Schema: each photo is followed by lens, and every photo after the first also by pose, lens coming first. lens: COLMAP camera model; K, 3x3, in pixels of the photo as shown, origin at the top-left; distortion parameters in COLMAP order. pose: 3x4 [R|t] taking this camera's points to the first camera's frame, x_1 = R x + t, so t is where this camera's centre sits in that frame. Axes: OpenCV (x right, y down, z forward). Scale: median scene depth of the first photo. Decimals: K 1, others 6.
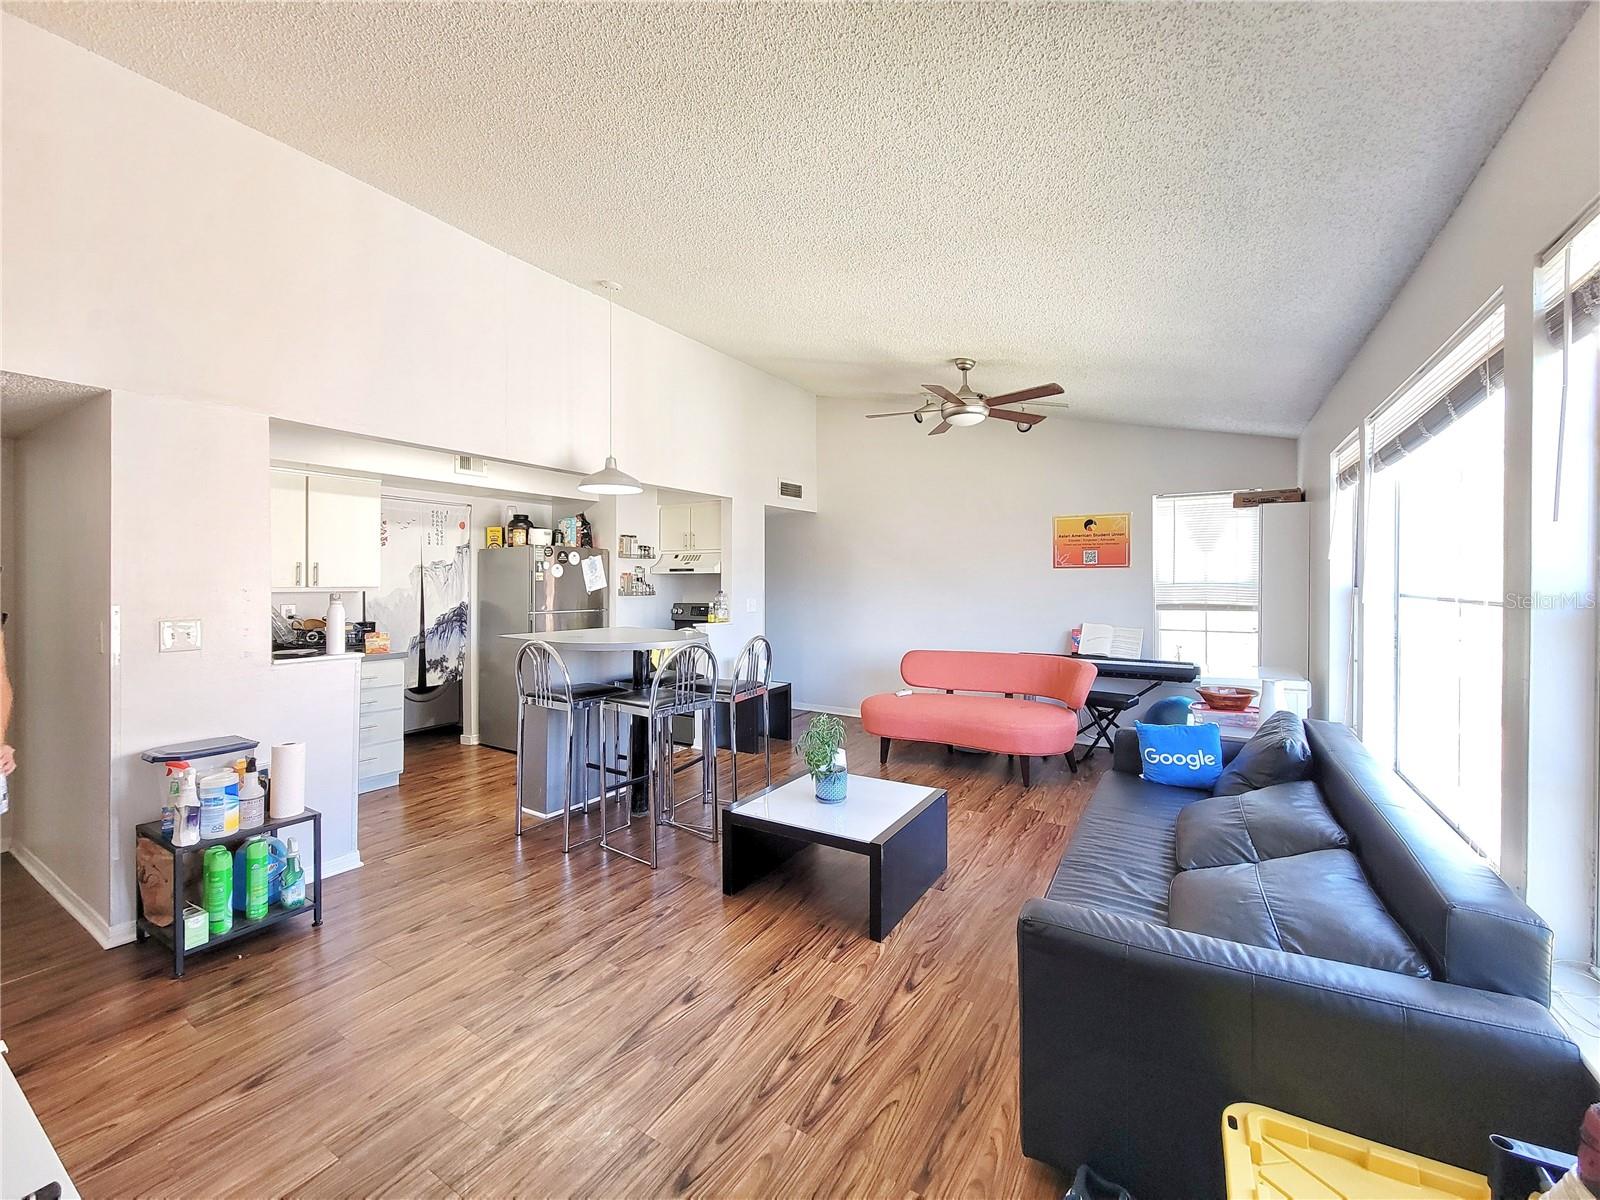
lens RADIAL K [[656.1, 0, 800.3], [0, 656.1, 586.5], [0, 0, 1]] dist [0.002220, 0.000389]
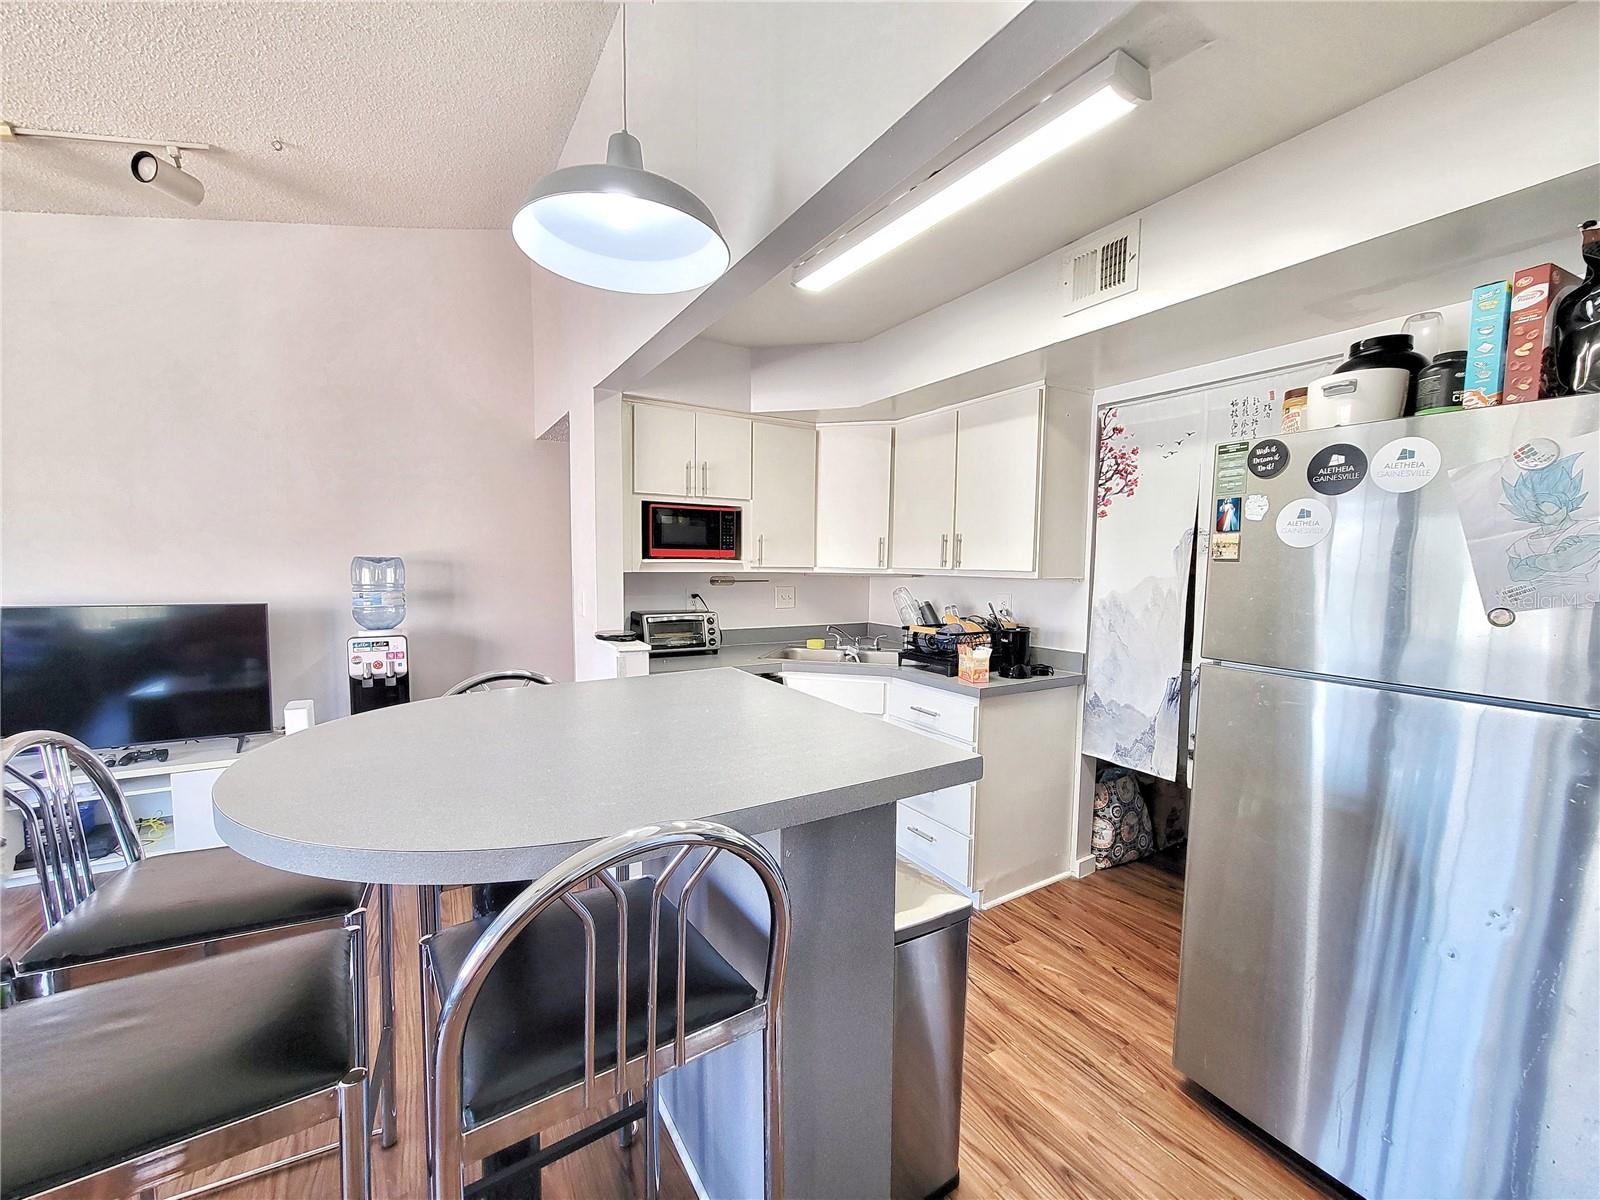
lens RADIAL K [[653.7, 0, 802.2], [0, 653.7, 614.3], [0, 0, 1]] dist [0.002756, 0.000417]
pose [[-0.452992, 0.064568, -0.889173, -0.031871], [-0.021235, 0.996309, 0.083166, -0.005107], [0.891262, 0.056555, -0.449949, 0.962962]]
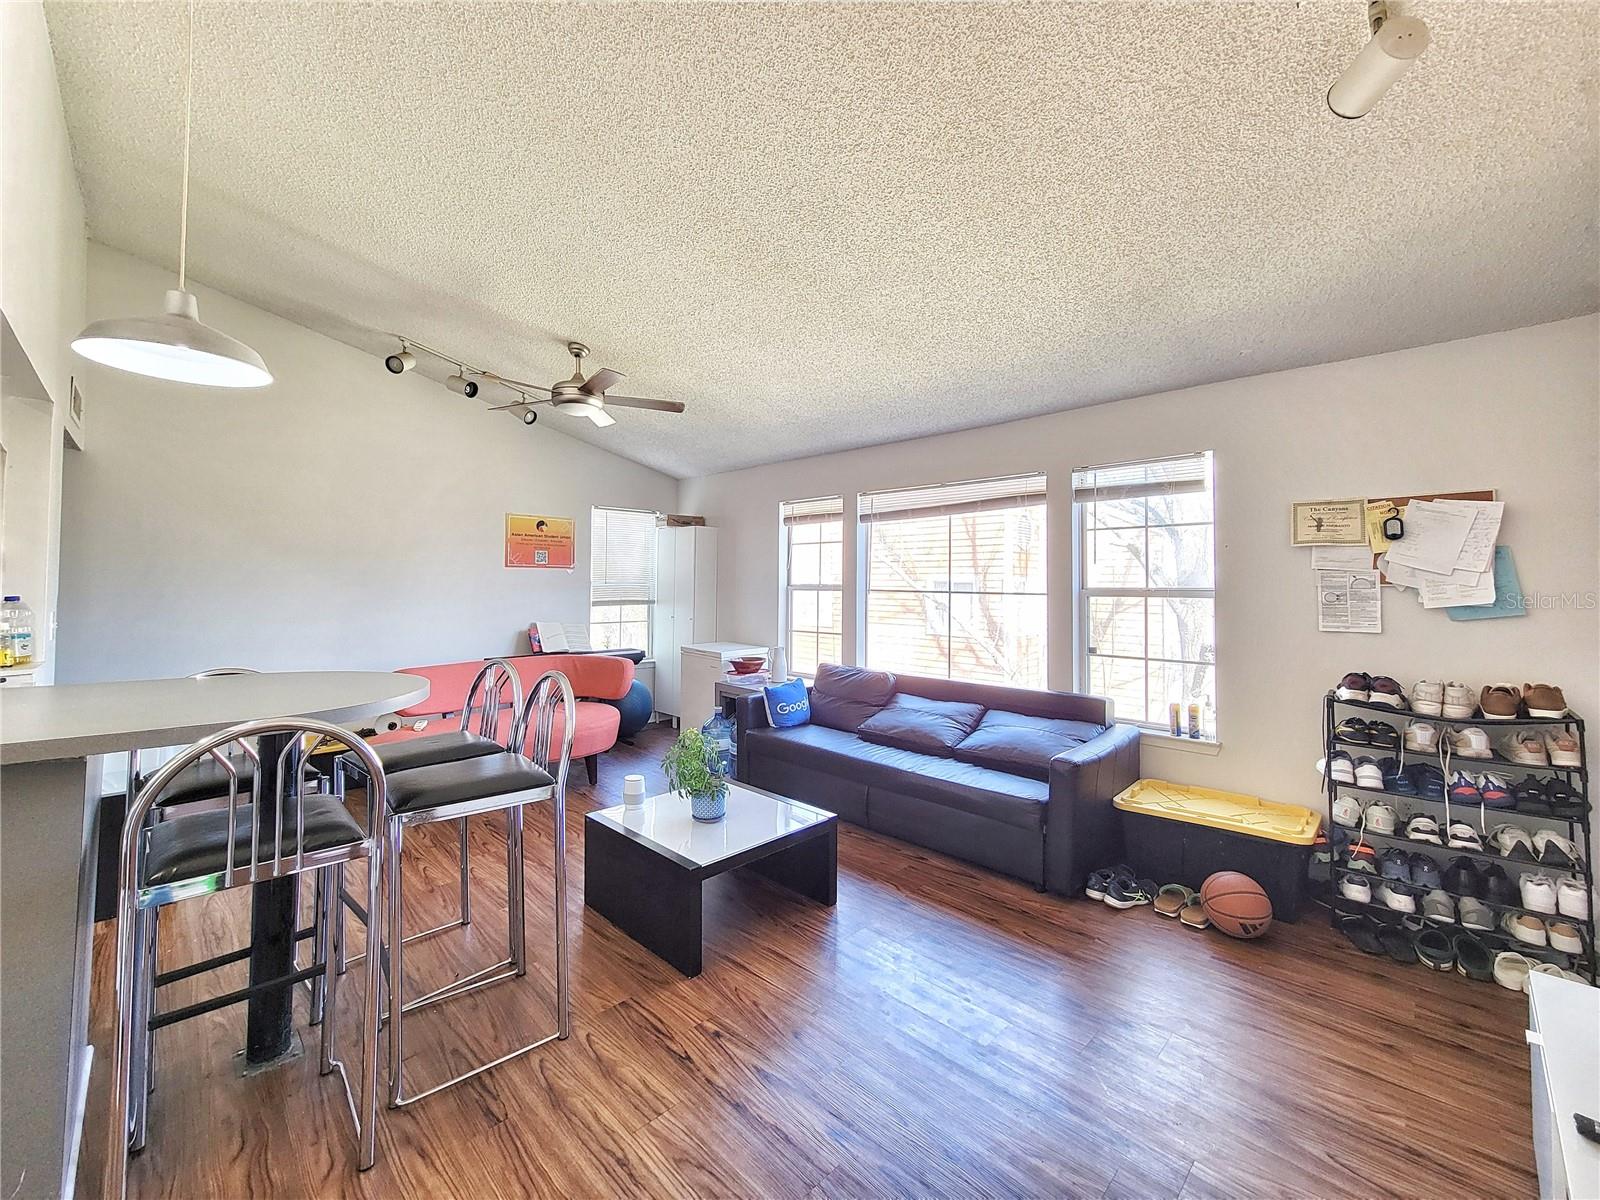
lens RADIAL K [[656.1, 0, 800.3], [0, 656.1, 586.5], [0, 0, 1]] dist [0.002220, 0.000389]
pose [[0.228627, -0.005849, 0.973497, -0.484977], [0.005073, 0.999976, 0.004817, -0.002315], [-0.973501, 0.003837, 0.228651, 0.395009]]
